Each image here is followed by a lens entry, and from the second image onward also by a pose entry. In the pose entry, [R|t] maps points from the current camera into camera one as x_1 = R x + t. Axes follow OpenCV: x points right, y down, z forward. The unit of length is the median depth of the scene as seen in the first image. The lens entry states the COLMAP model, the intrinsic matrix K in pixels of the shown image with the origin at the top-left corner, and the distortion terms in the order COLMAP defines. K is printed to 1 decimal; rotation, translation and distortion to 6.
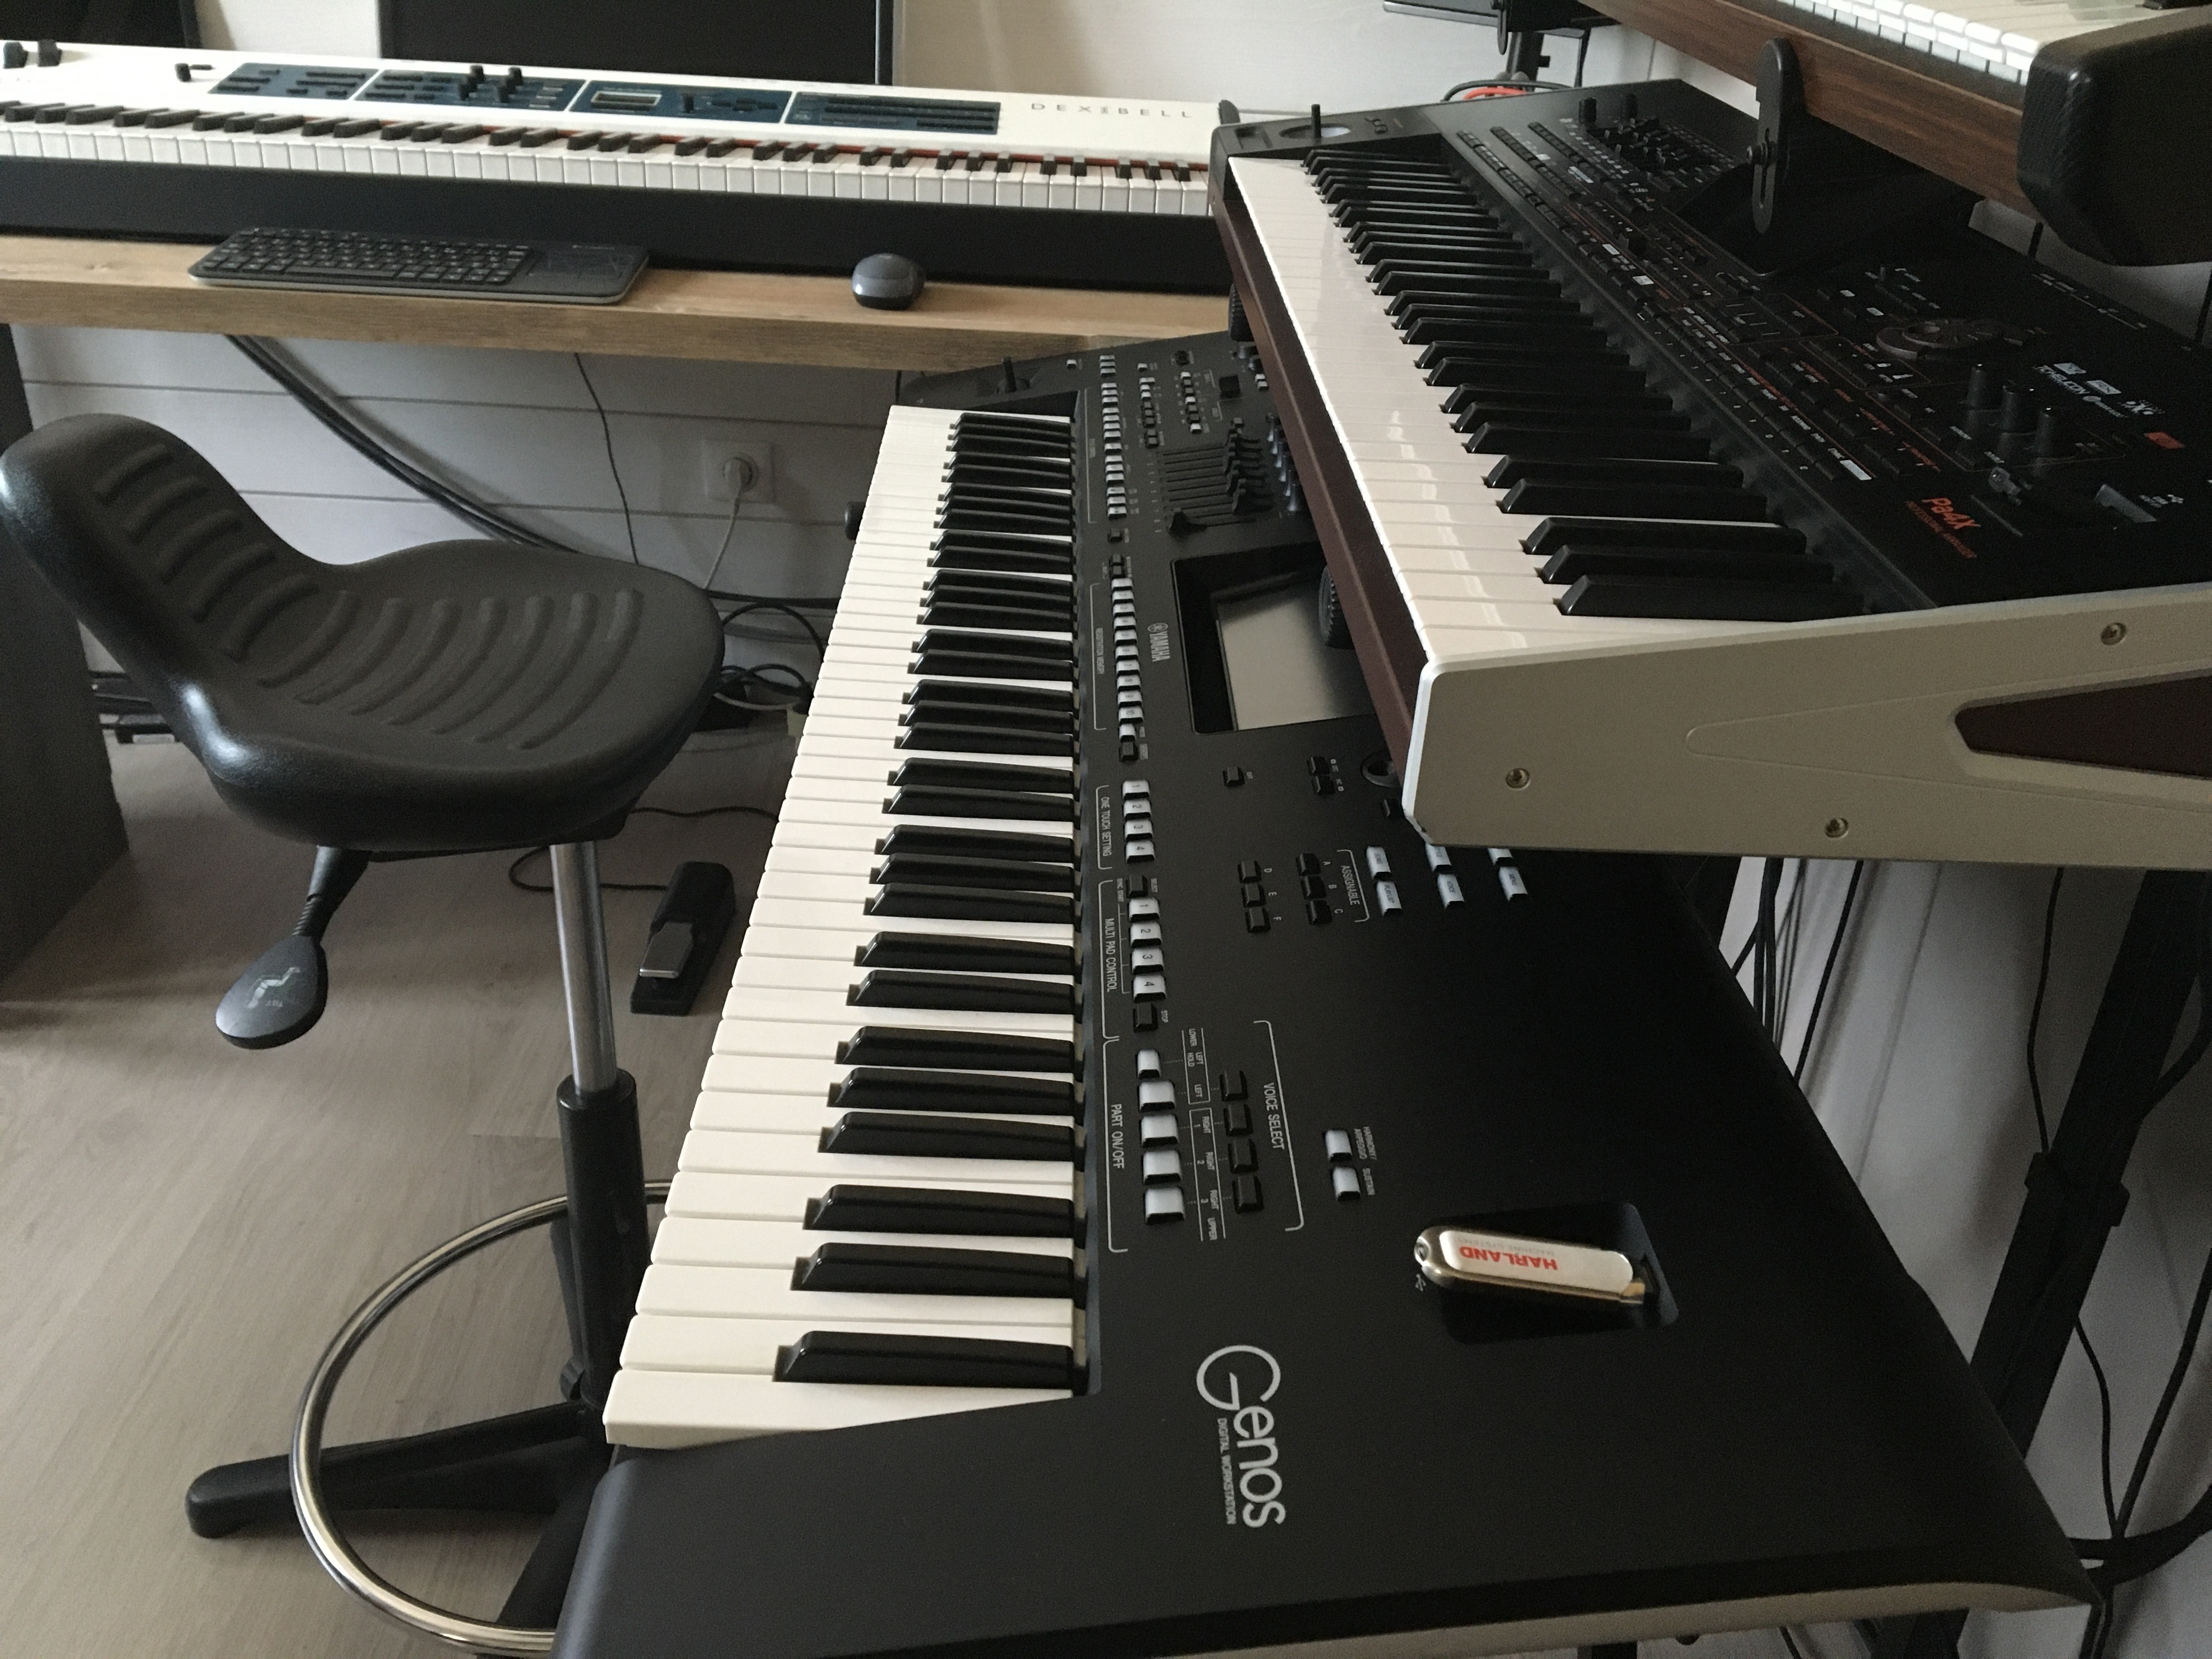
lens RADIAL K [[1894.0, 0, 1101.7], [0, 1894.0, 800.6], [0, 0, 1]] dist [0.102803, -0.166610]
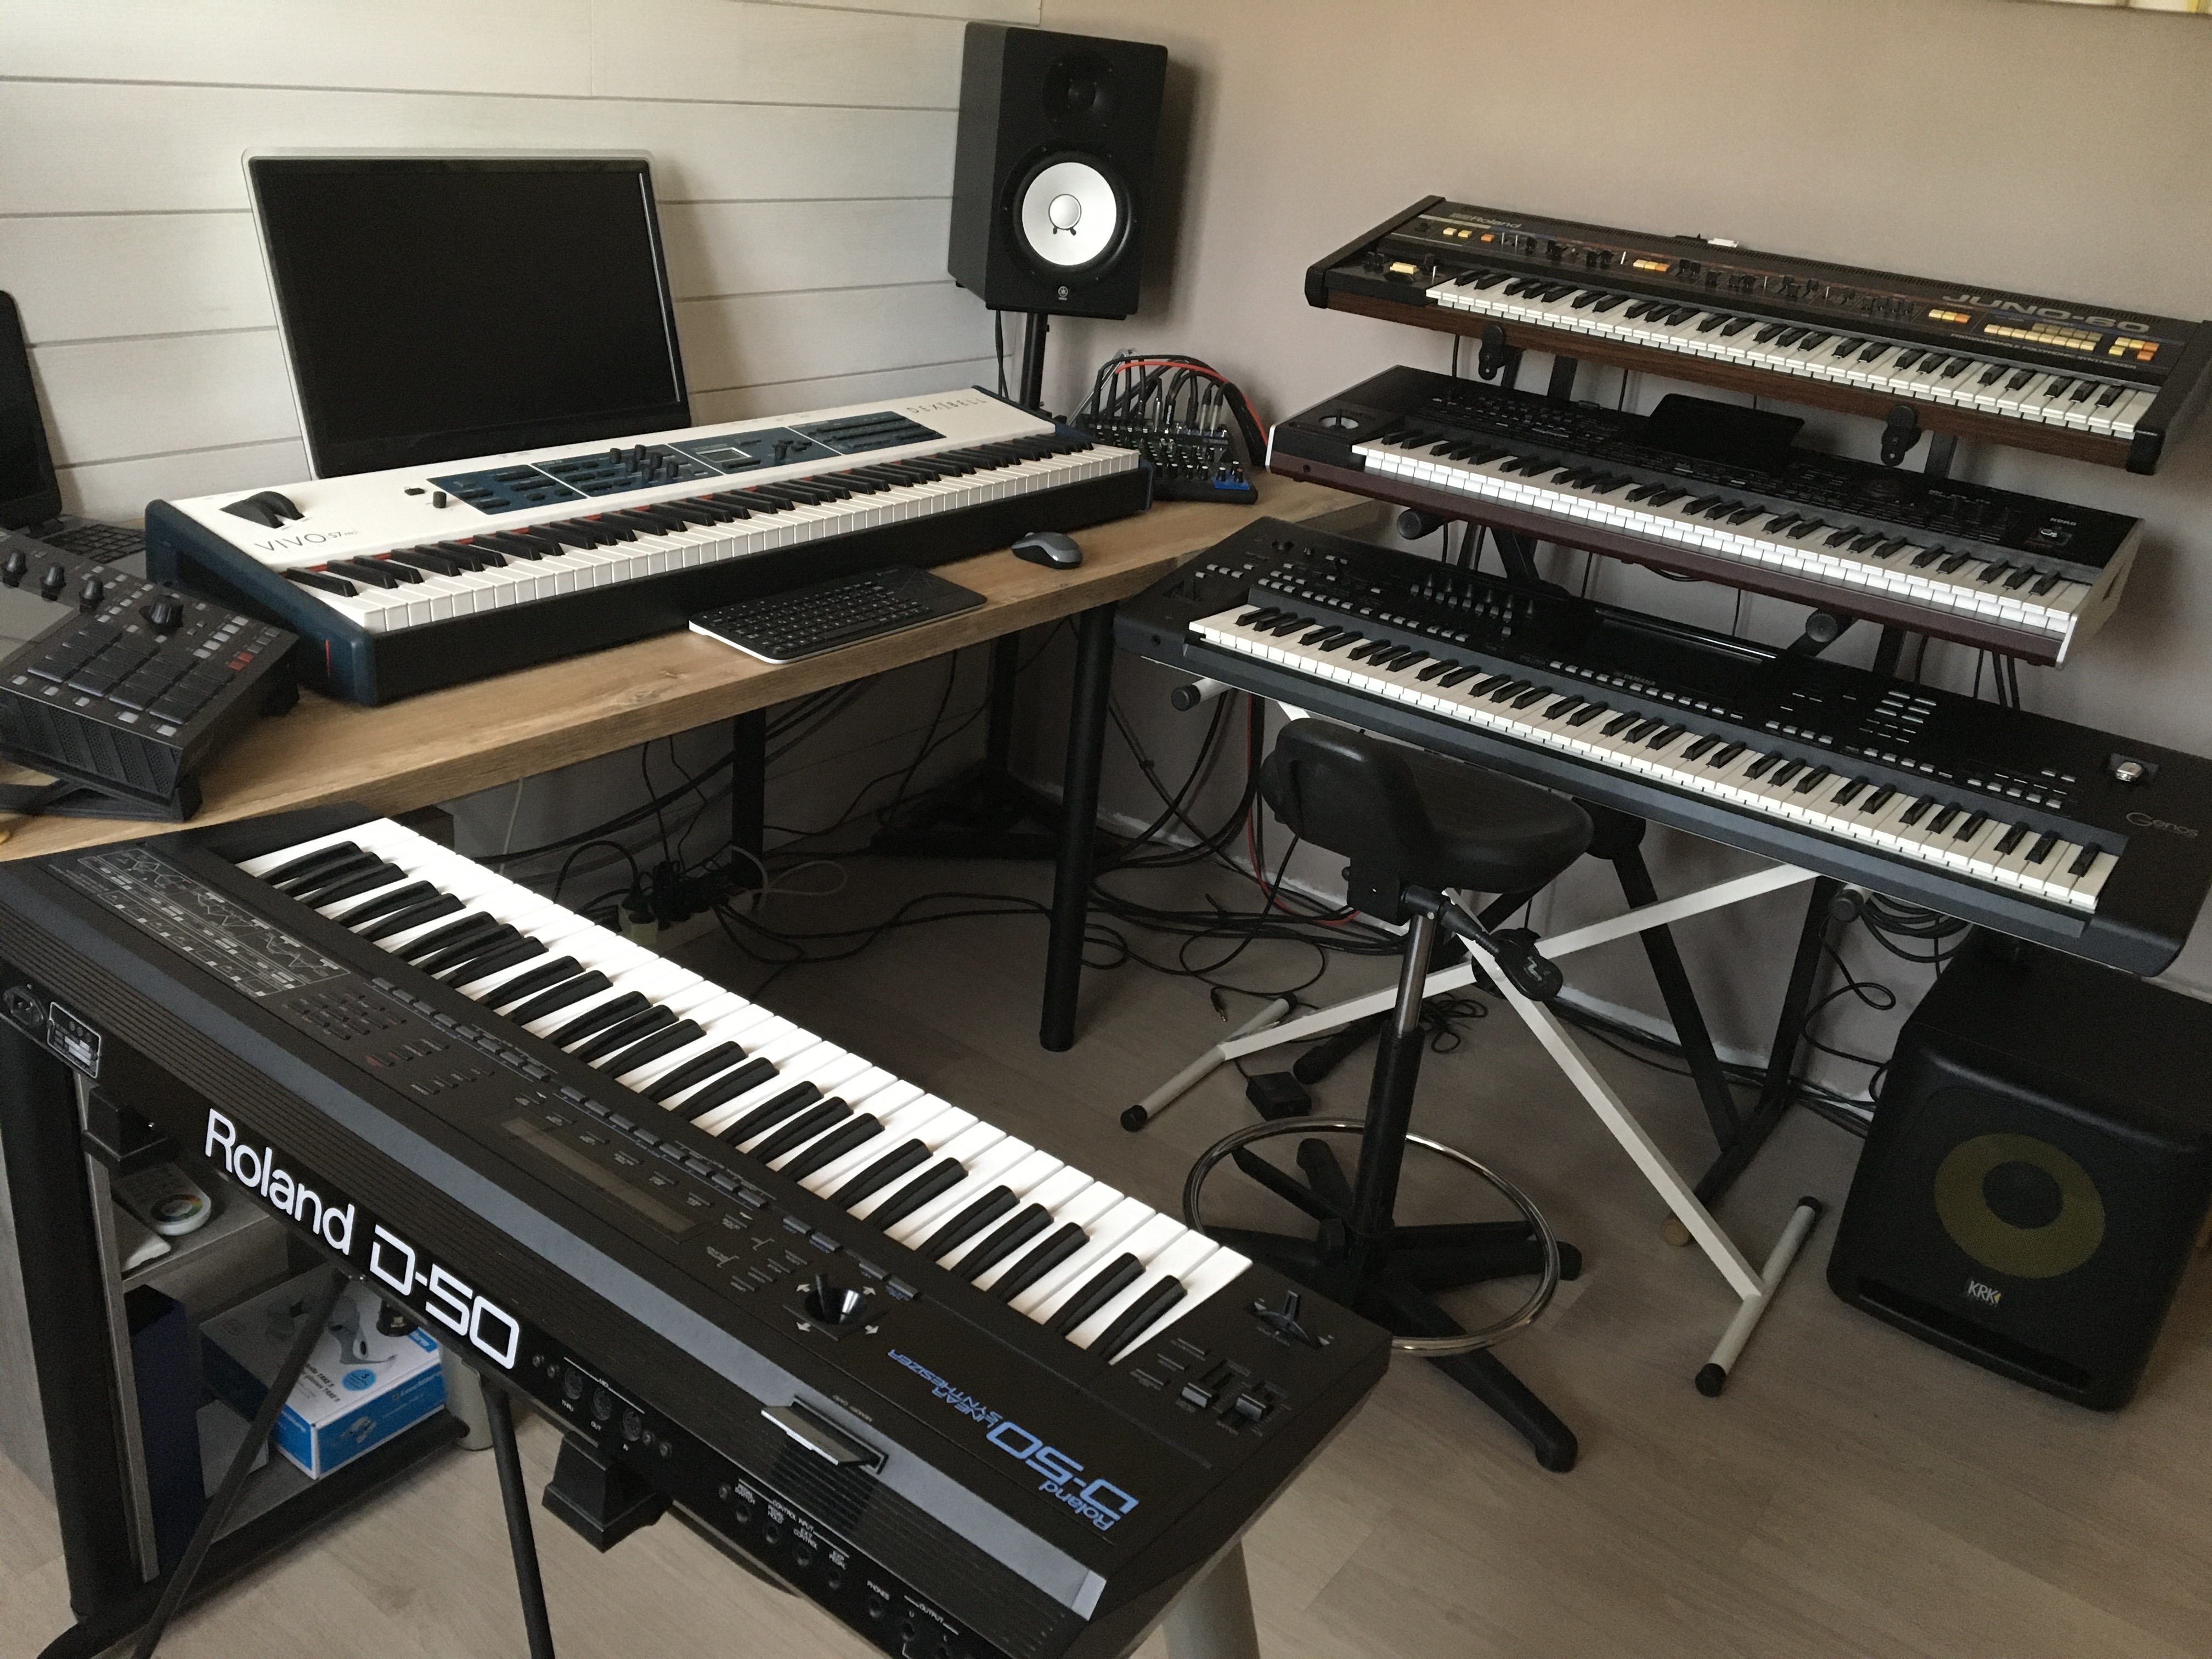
lens RADIAL K [[1894.0, 0, 1101.7], [0, 1894.0, 800.6], [0, 0, 1]] dist [0.102803, -0.166610]
pose [[0.583811, -0.295489, 0.756208, -1.703698], [0.306615, 0.942686, 0.131641, -0.363500], [-0.751765, 0.155011, 0.640953, 0.065239]]
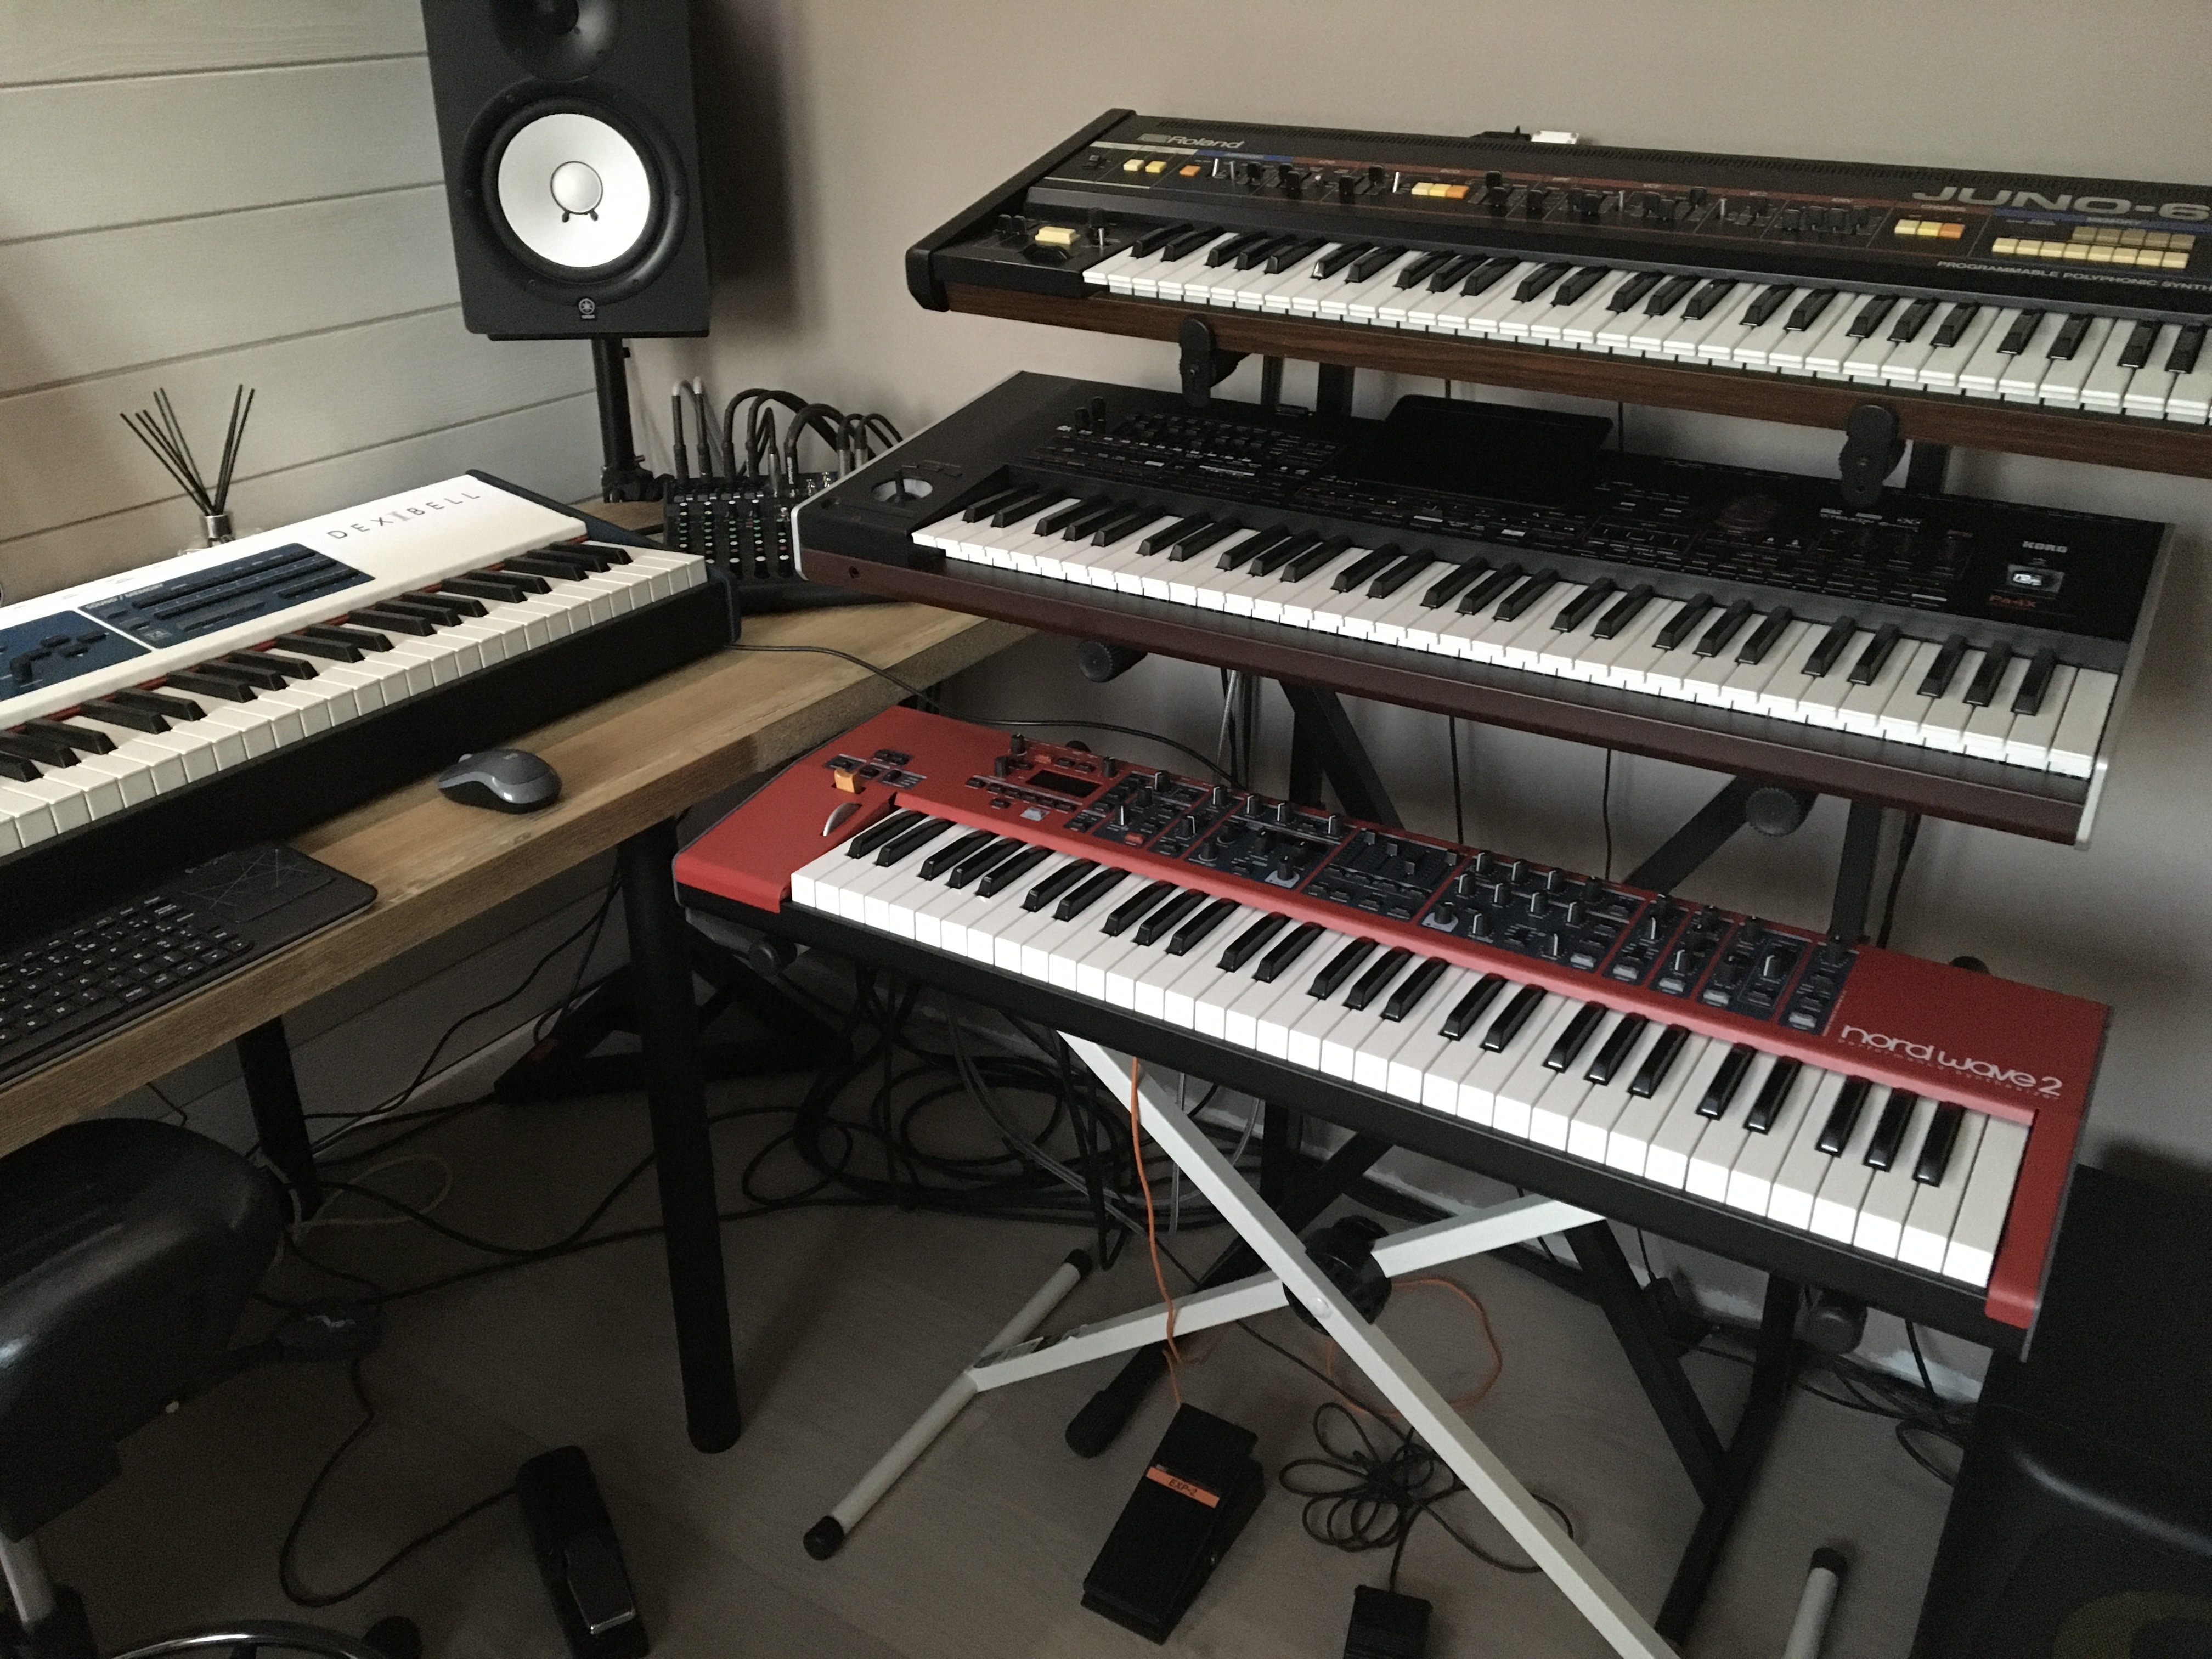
lens RADIAL K [[1860.5, 0, 1094.8], [0, 1860.5, 826.1], [0, 0, 1]] dist [0.080338, -0.110234]
pose [[0.536833, -0.404627, 0.740330, -0.867605], [0.410909, 0.891777, 0.189439, -0.406566], [-0.736861, 0.202511, 0.645000, 0.295465]]
